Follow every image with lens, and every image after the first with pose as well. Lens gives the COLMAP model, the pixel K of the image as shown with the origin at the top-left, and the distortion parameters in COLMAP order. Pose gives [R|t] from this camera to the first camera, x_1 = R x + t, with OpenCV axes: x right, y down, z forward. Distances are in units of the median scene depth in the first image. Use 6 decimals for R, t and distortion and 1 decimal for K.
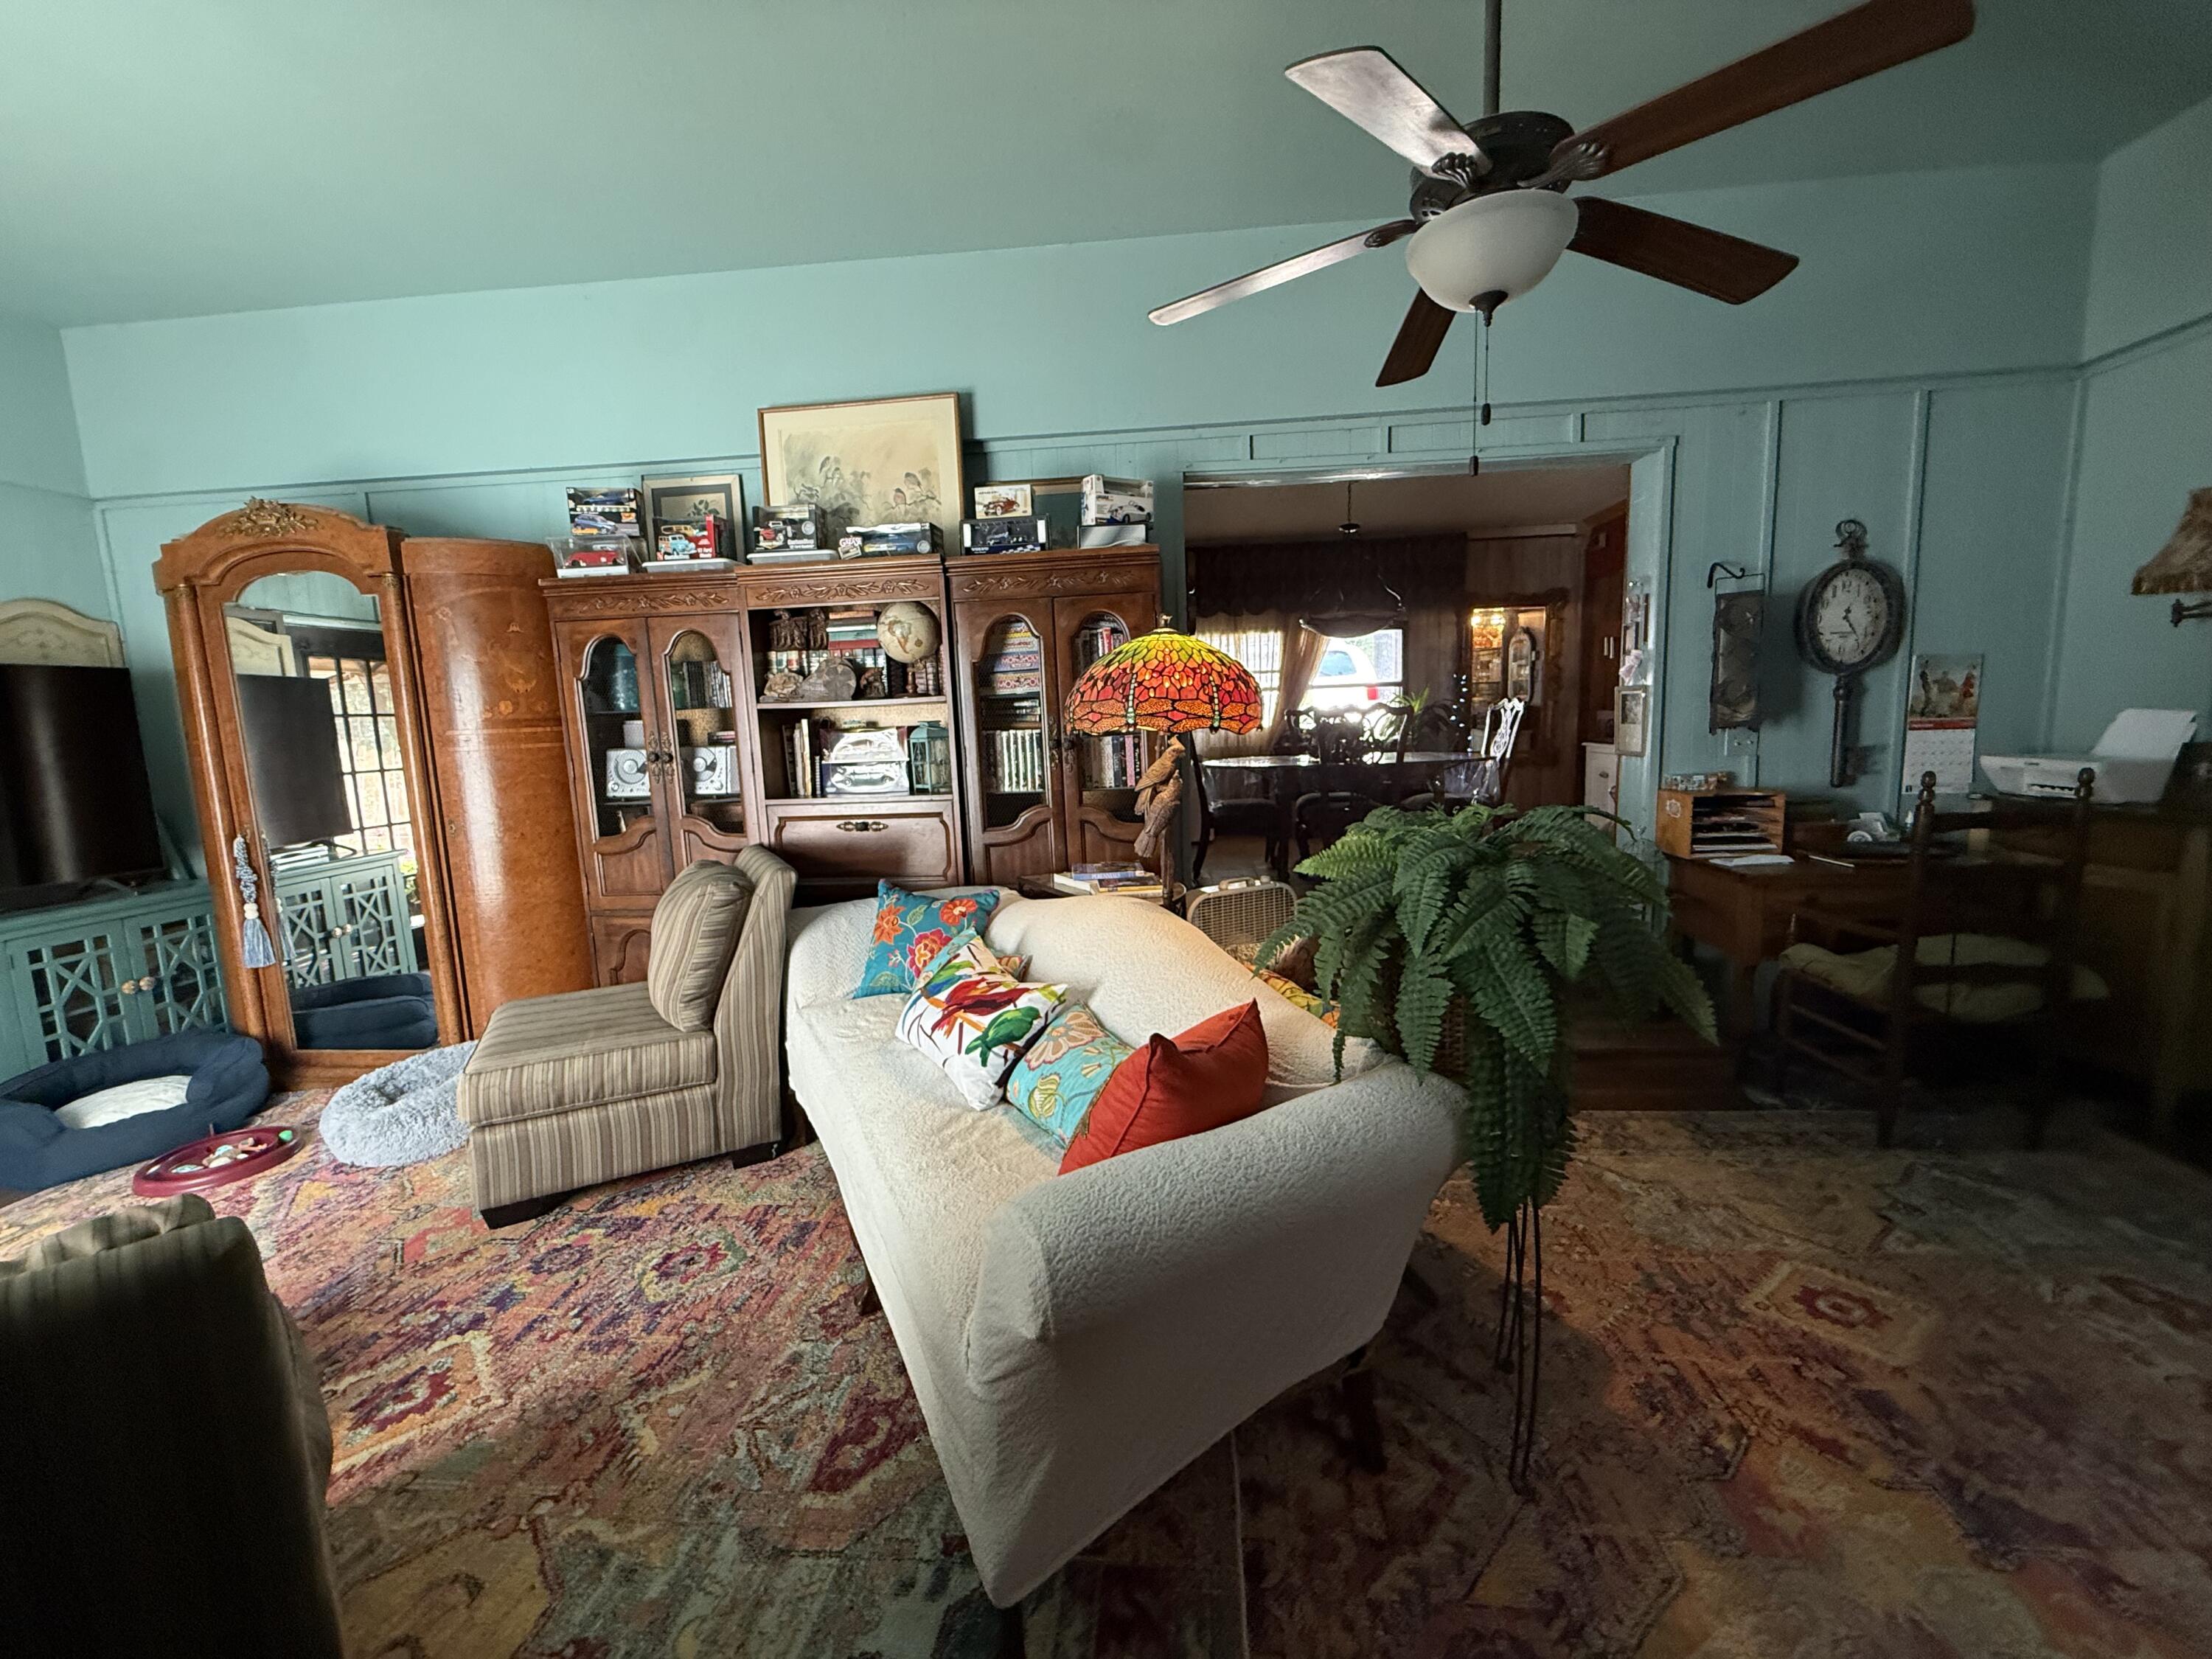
lens RADIAL K [[880.4, 0, 1099.5], [0, 880.4, 830.4], [0, 0, 1]] dist [-0.001355, 0.000443]
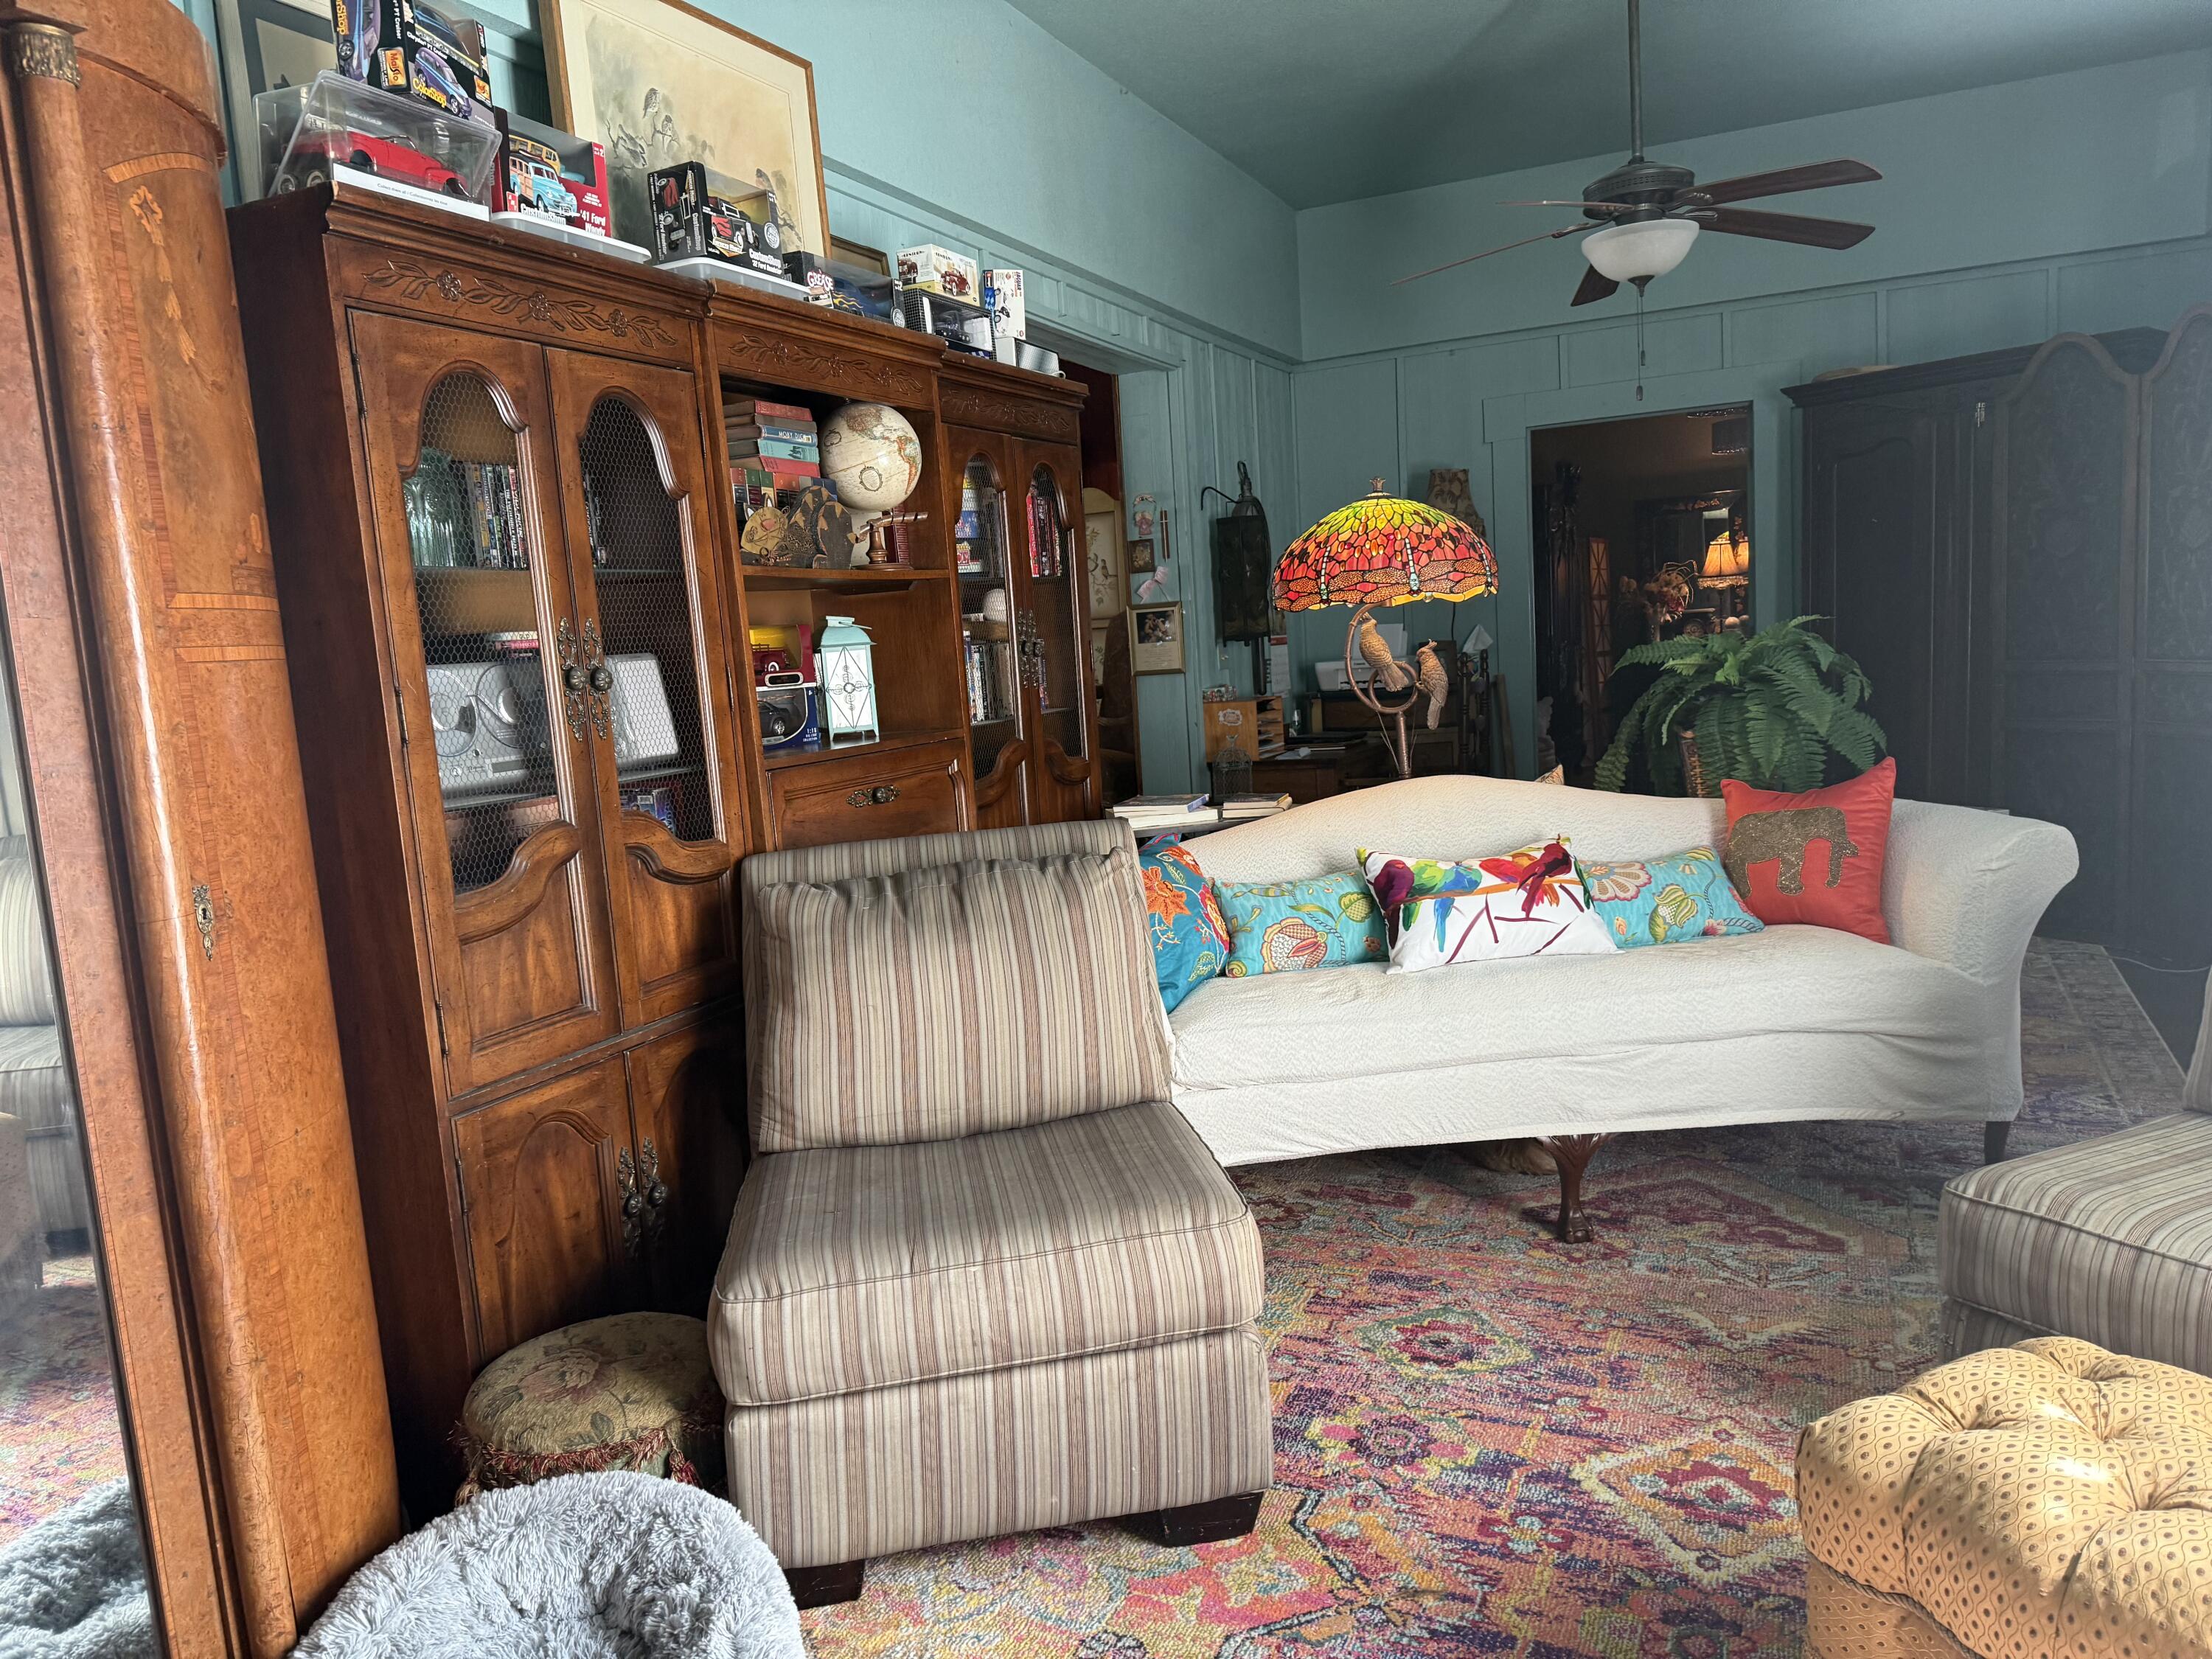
lens RADIAL K [[1545.8, 0, 1127.1], [0, 1545.8, 832.4], [0, 0, 1]] dist [0.052030, -0.061991]
pose [[0.332089, -0.105340, 0.937348, -1.164665], [0.181402, 0.982327, 0.046127, 0.002437], [-0.925640, 0.154718, 0.345329, 0.533853]]
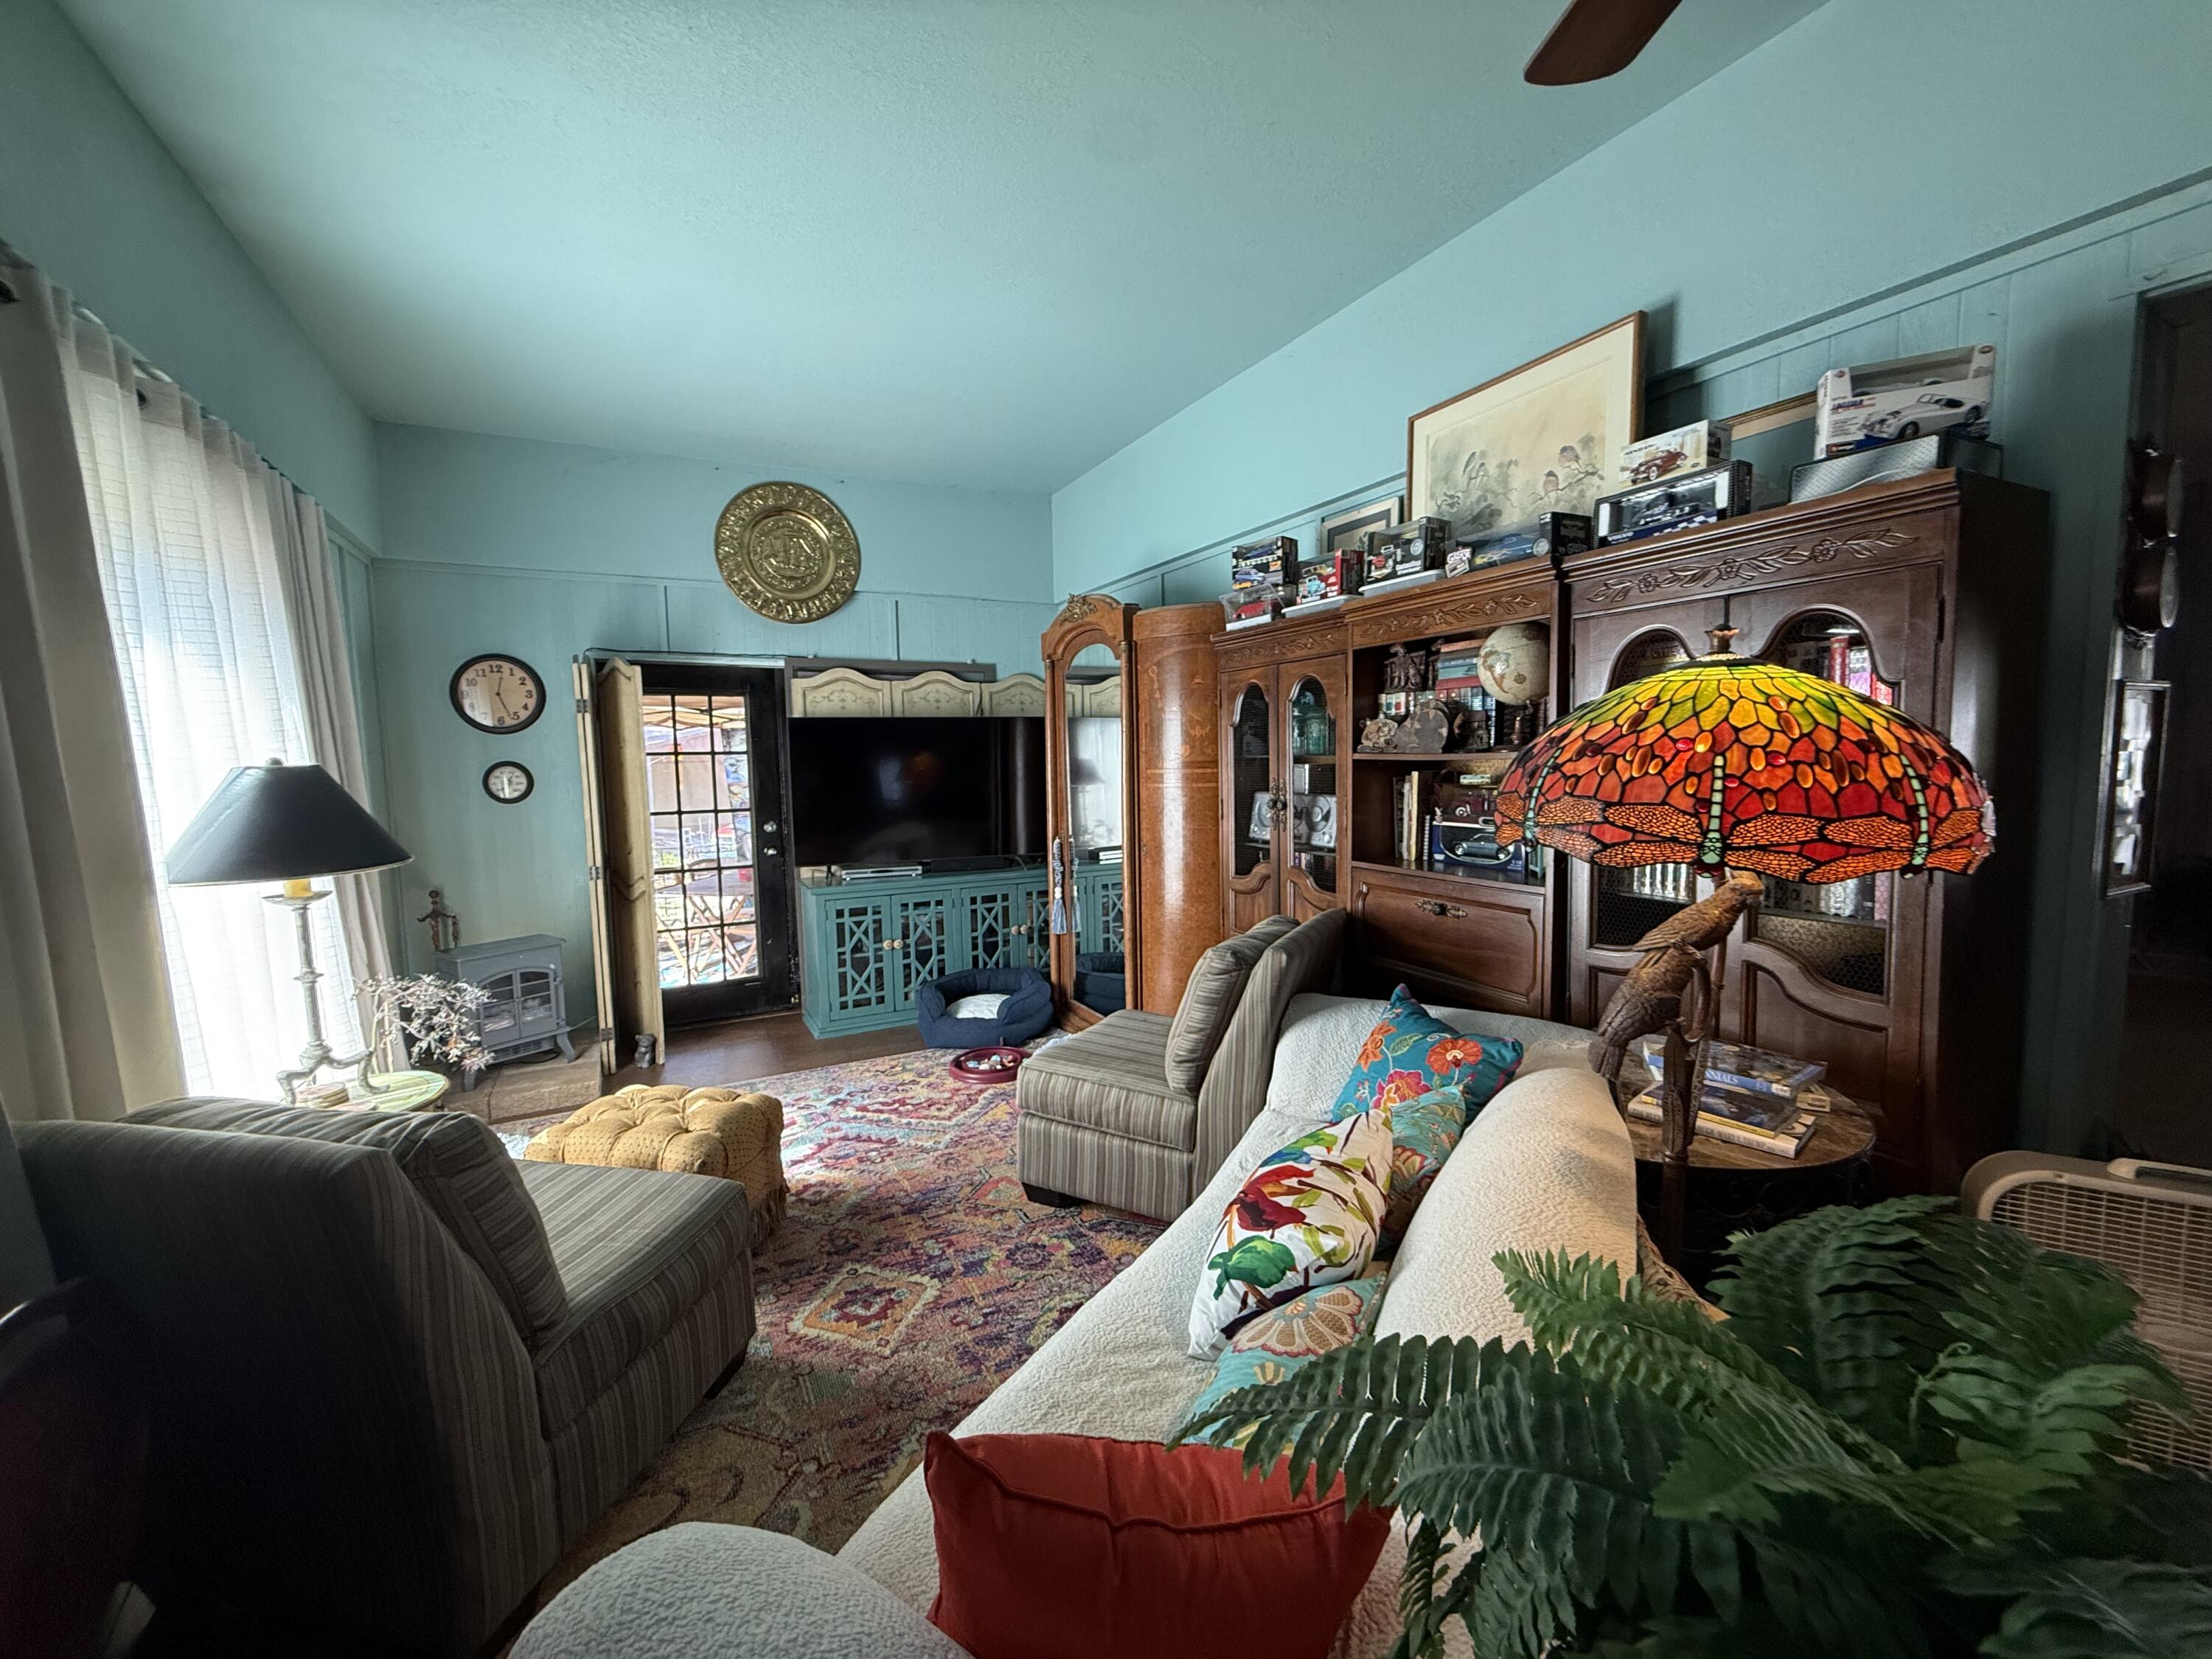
lens RADIAL K [[880.4, 0, 1106.9], [0, 880.4, 830.1], [0, 0, 1]] dist [-0.001355, 0.000443]
pose [[0.546307, 0.098340, -0.831792, 0.230295], [-0.111301, 0.992800, 0.044274, -0.079697], [0.830157, 0.068392, 0.553319, 0.307271]]
